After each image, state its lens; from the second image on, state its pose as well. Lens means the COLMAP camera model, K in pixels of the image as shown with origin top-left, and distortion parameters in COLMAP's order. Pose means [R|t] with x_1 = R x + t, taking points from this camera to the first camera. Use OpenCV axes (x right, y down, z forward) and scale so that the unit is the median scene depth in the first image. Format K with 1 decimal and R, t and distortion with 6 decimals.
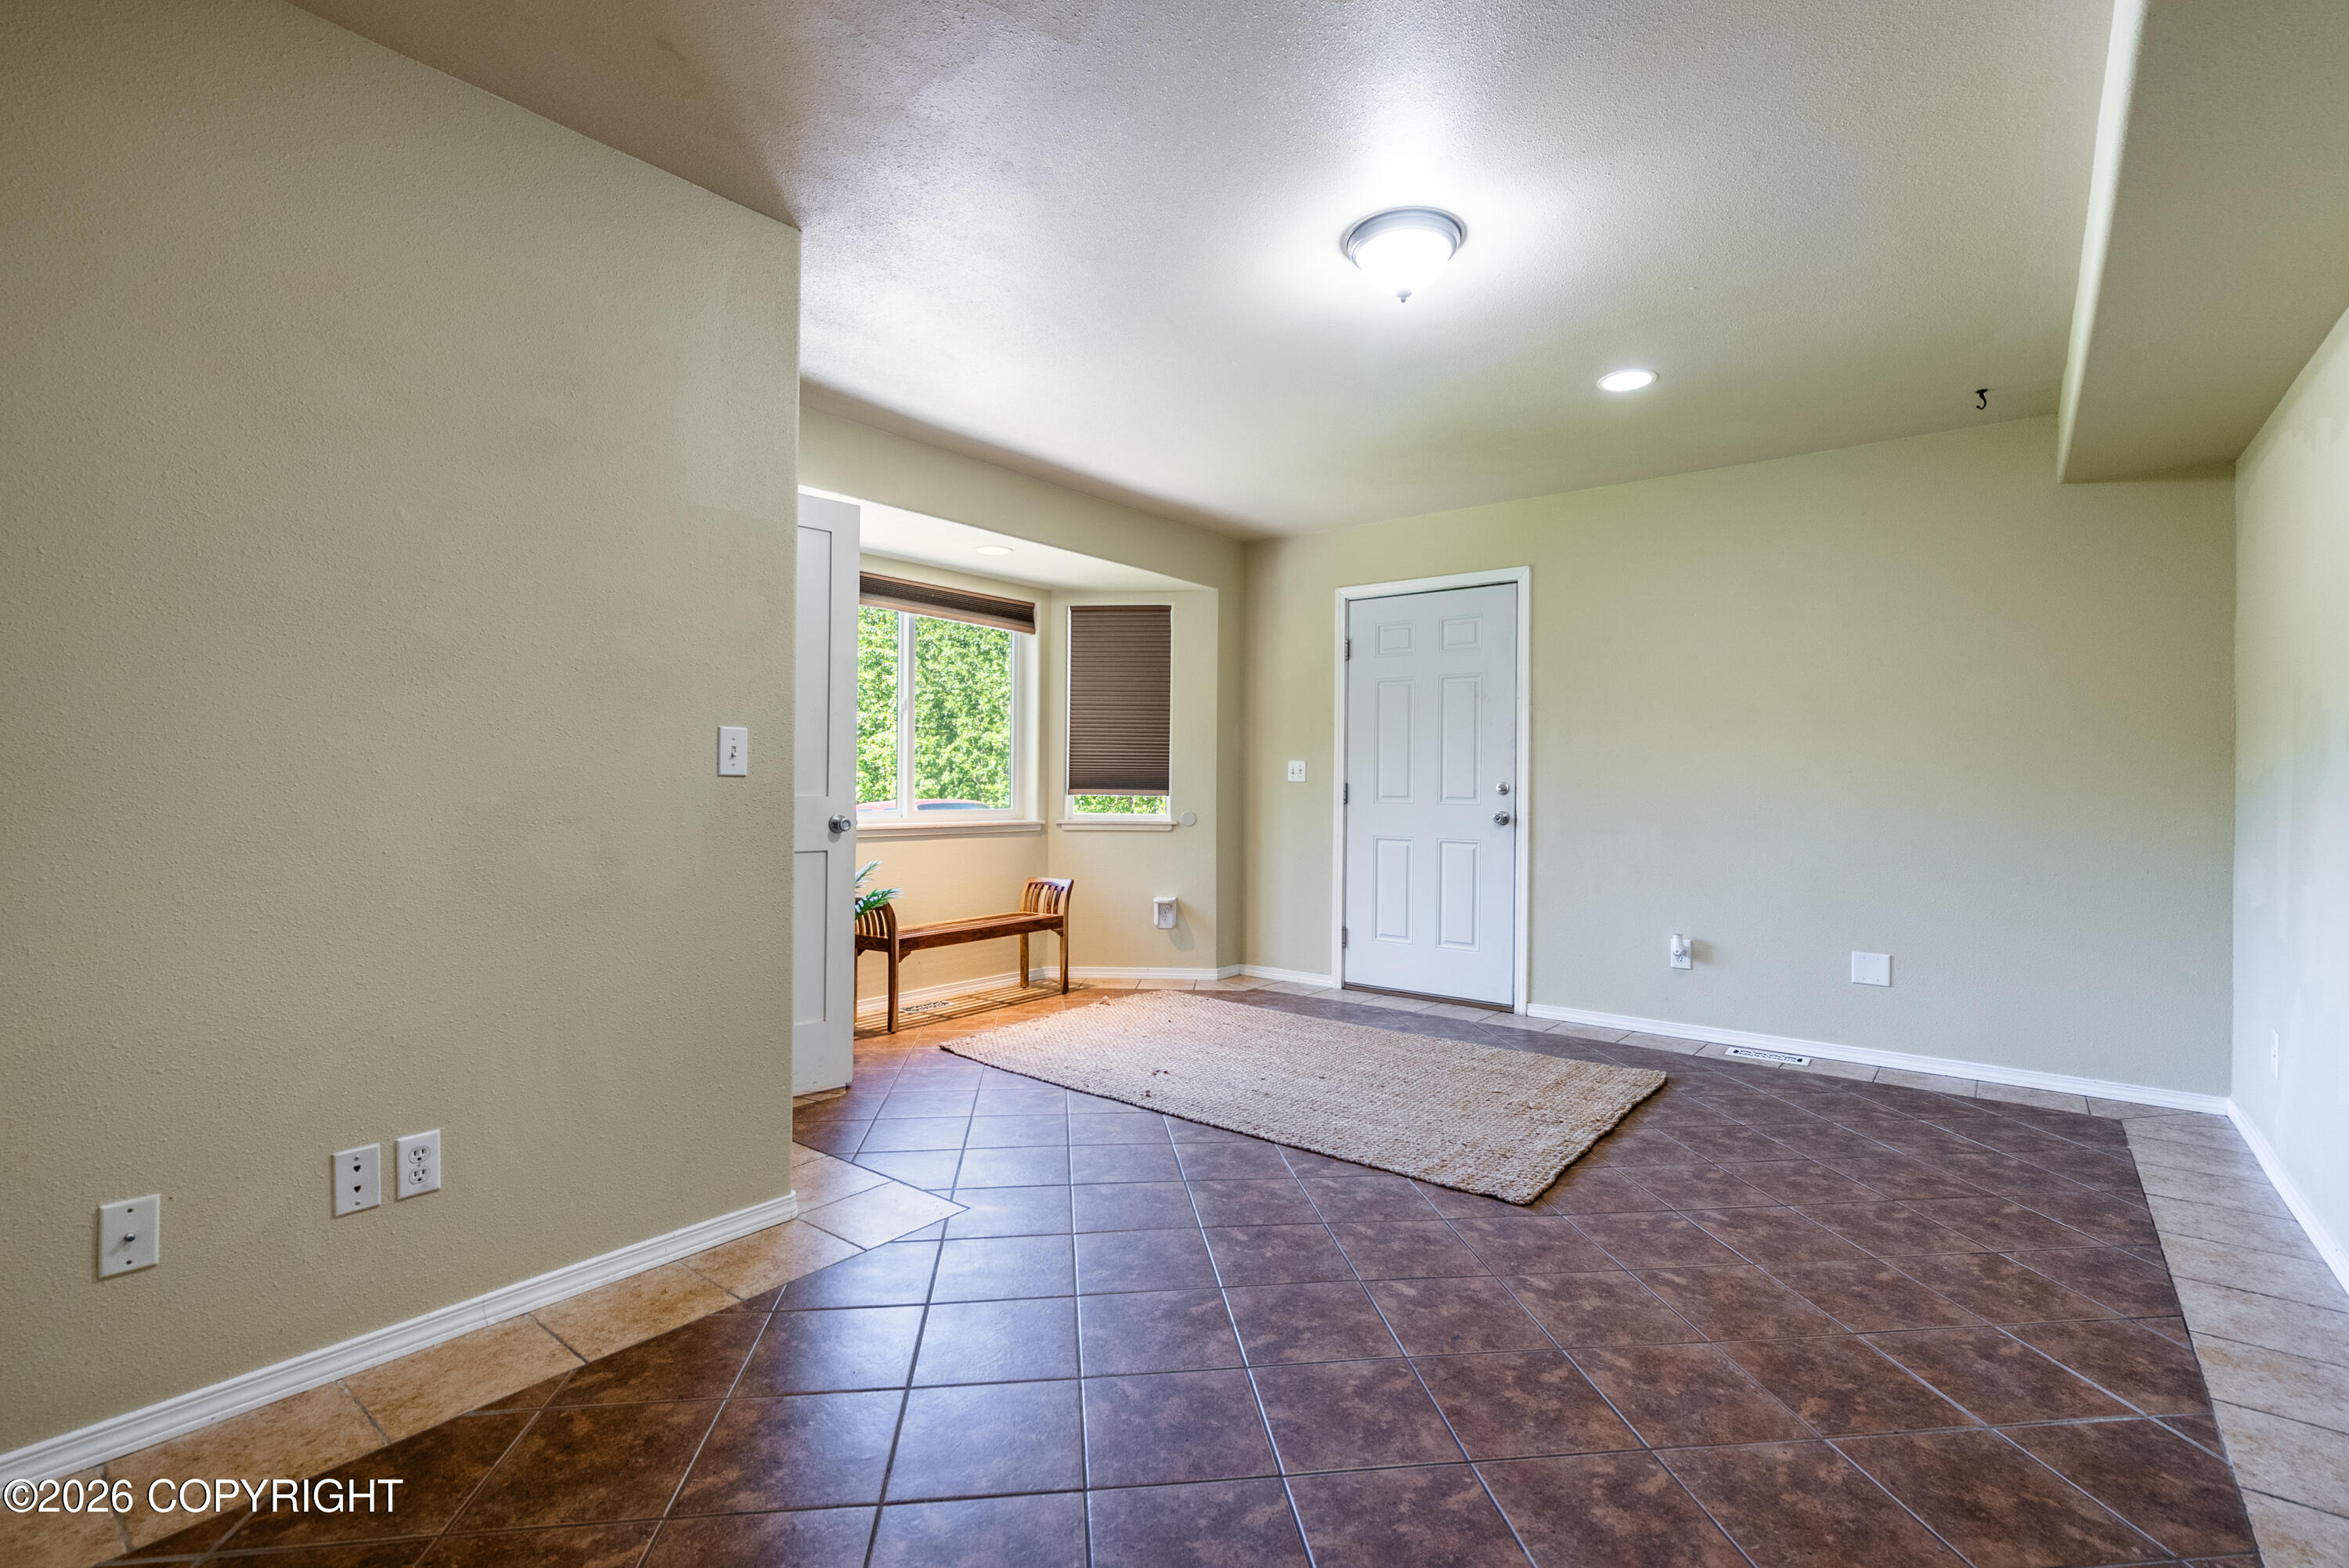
lens RADIAL K [[1052.4, 0, 1176.5], [0, 1052.4, 782.7], [0, 0, 1]] dist [-0.006814, 0.001782]
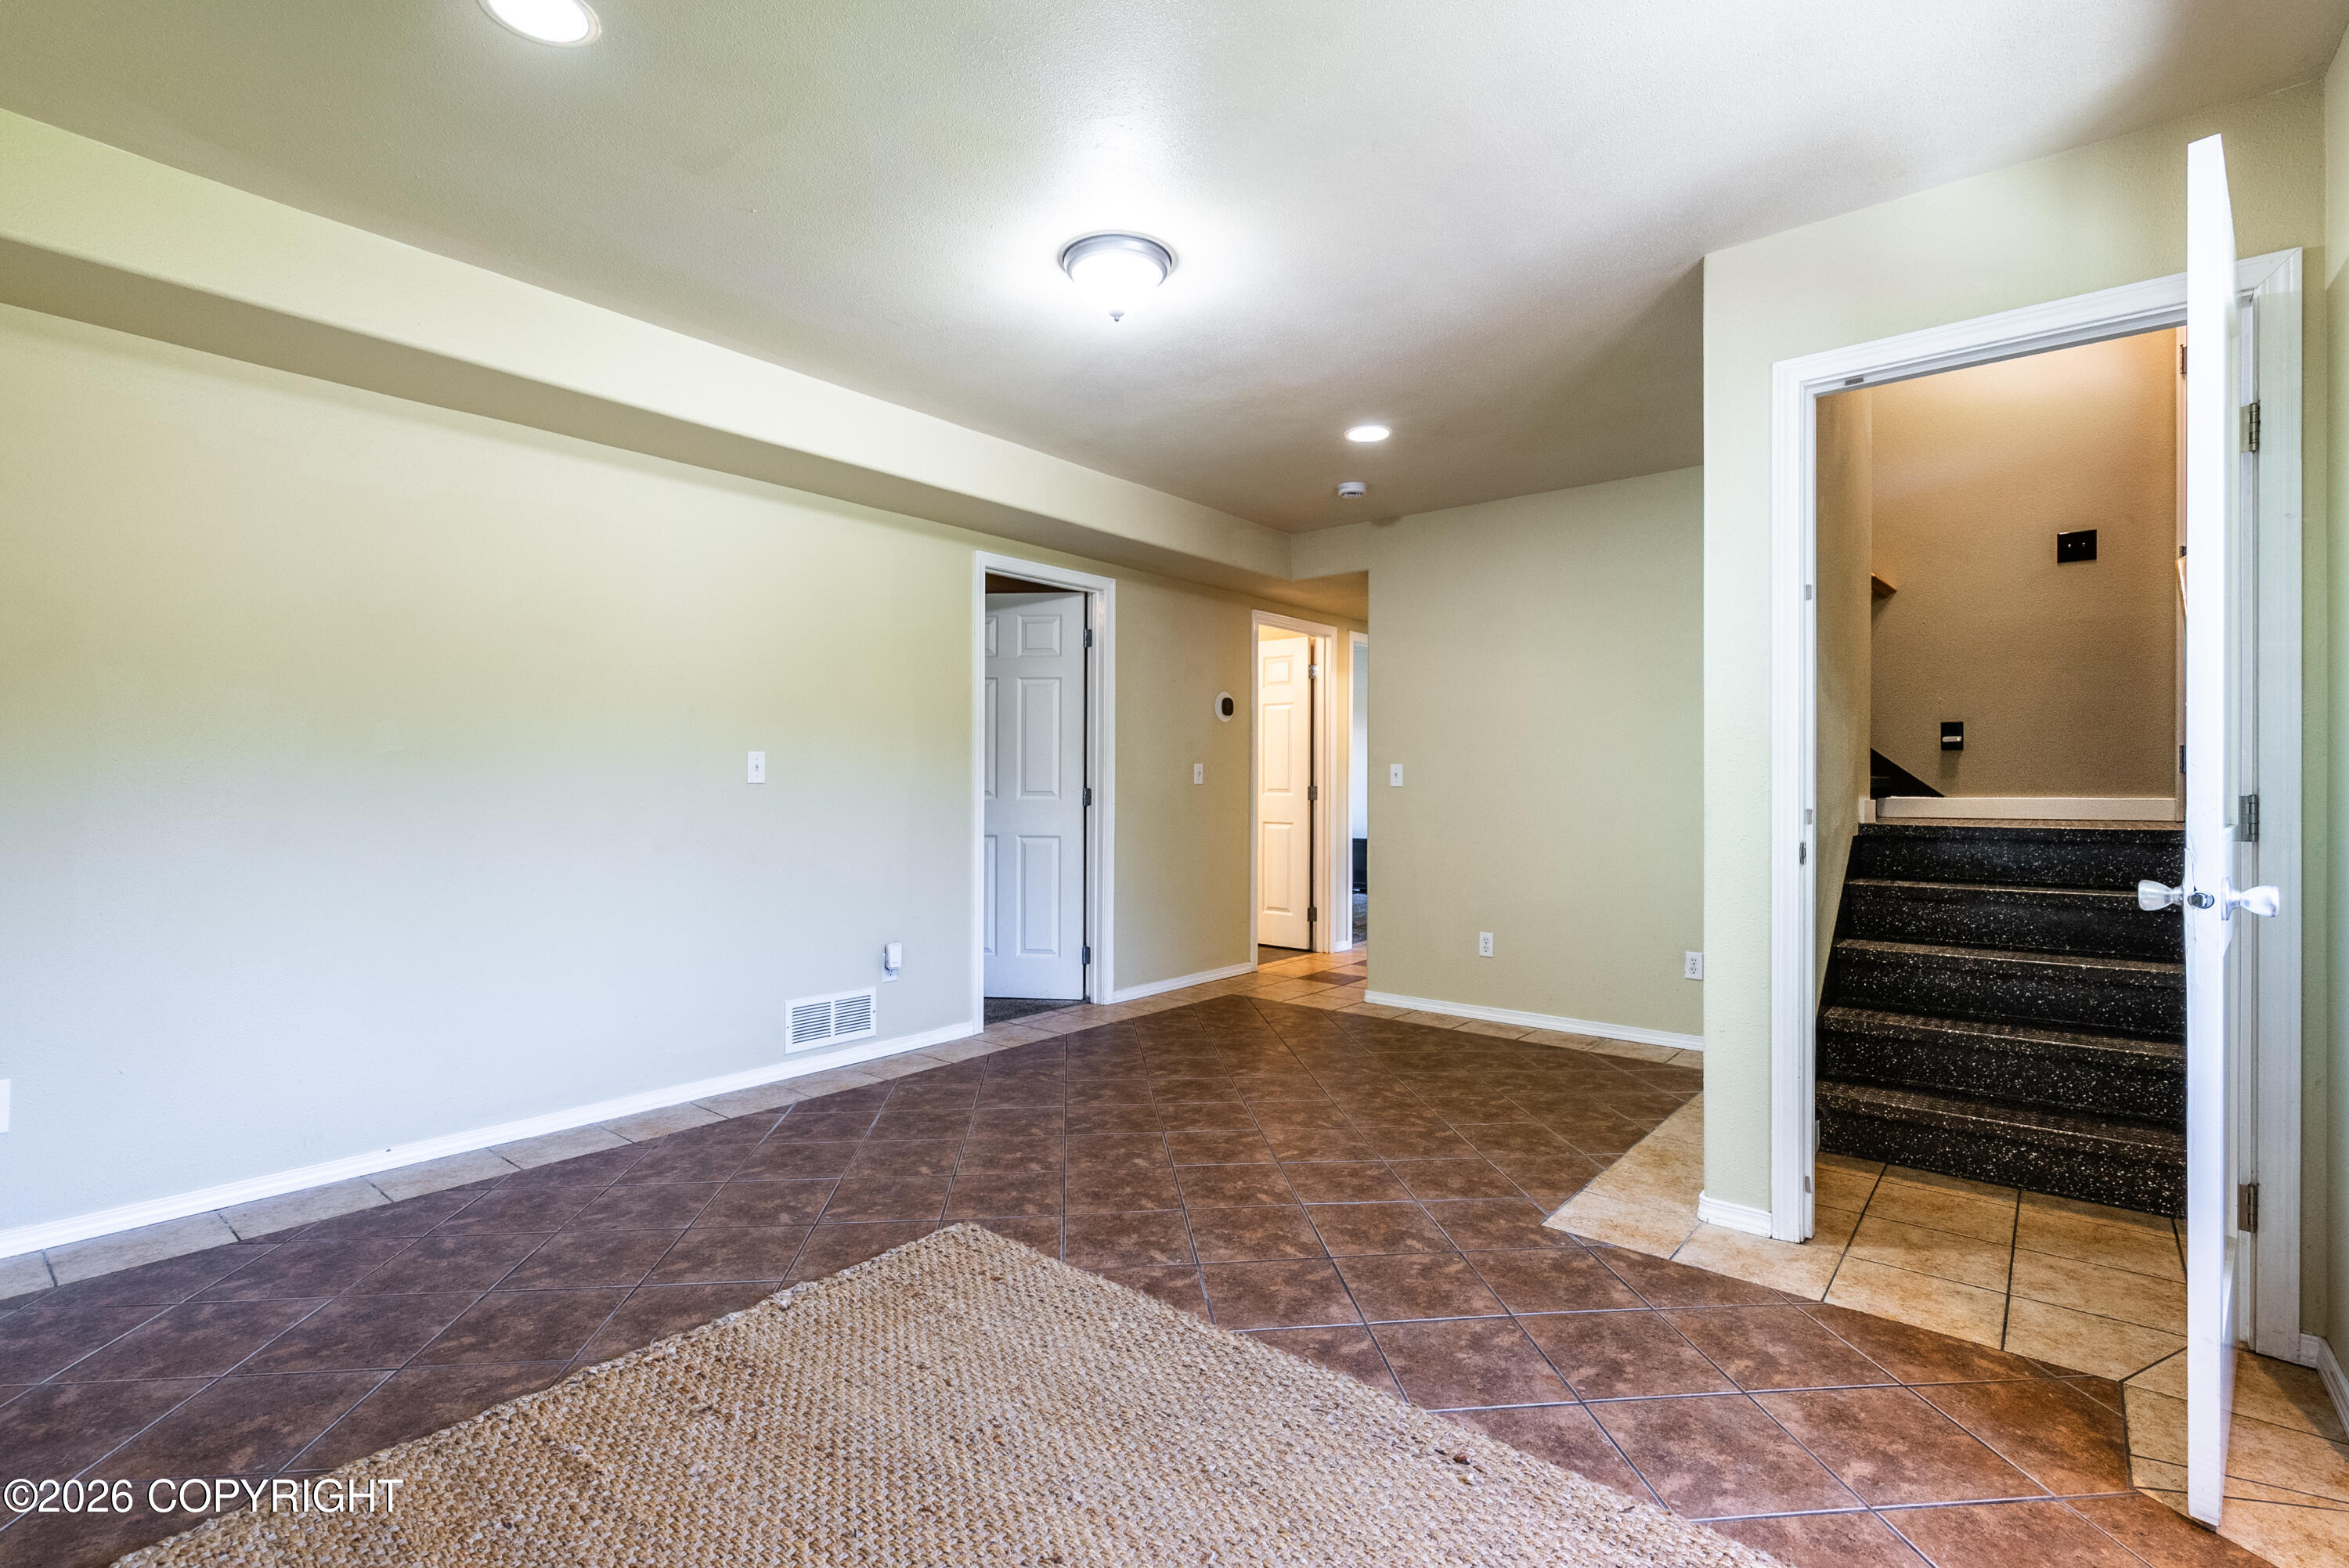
lens RADIAL K [[1052.4, 0, 1172.9], [0, 1052.4, 784.8], [0, 0, 1]] dist [-0.006814, 0.001782]
pose [[-0.999697, -0.010408, 0.022296, 0.149237], [-0.010434, 0.999945, -0.001055, -0.000692], [-0.022284, -0.001287, -0.999751, 2.311468]]
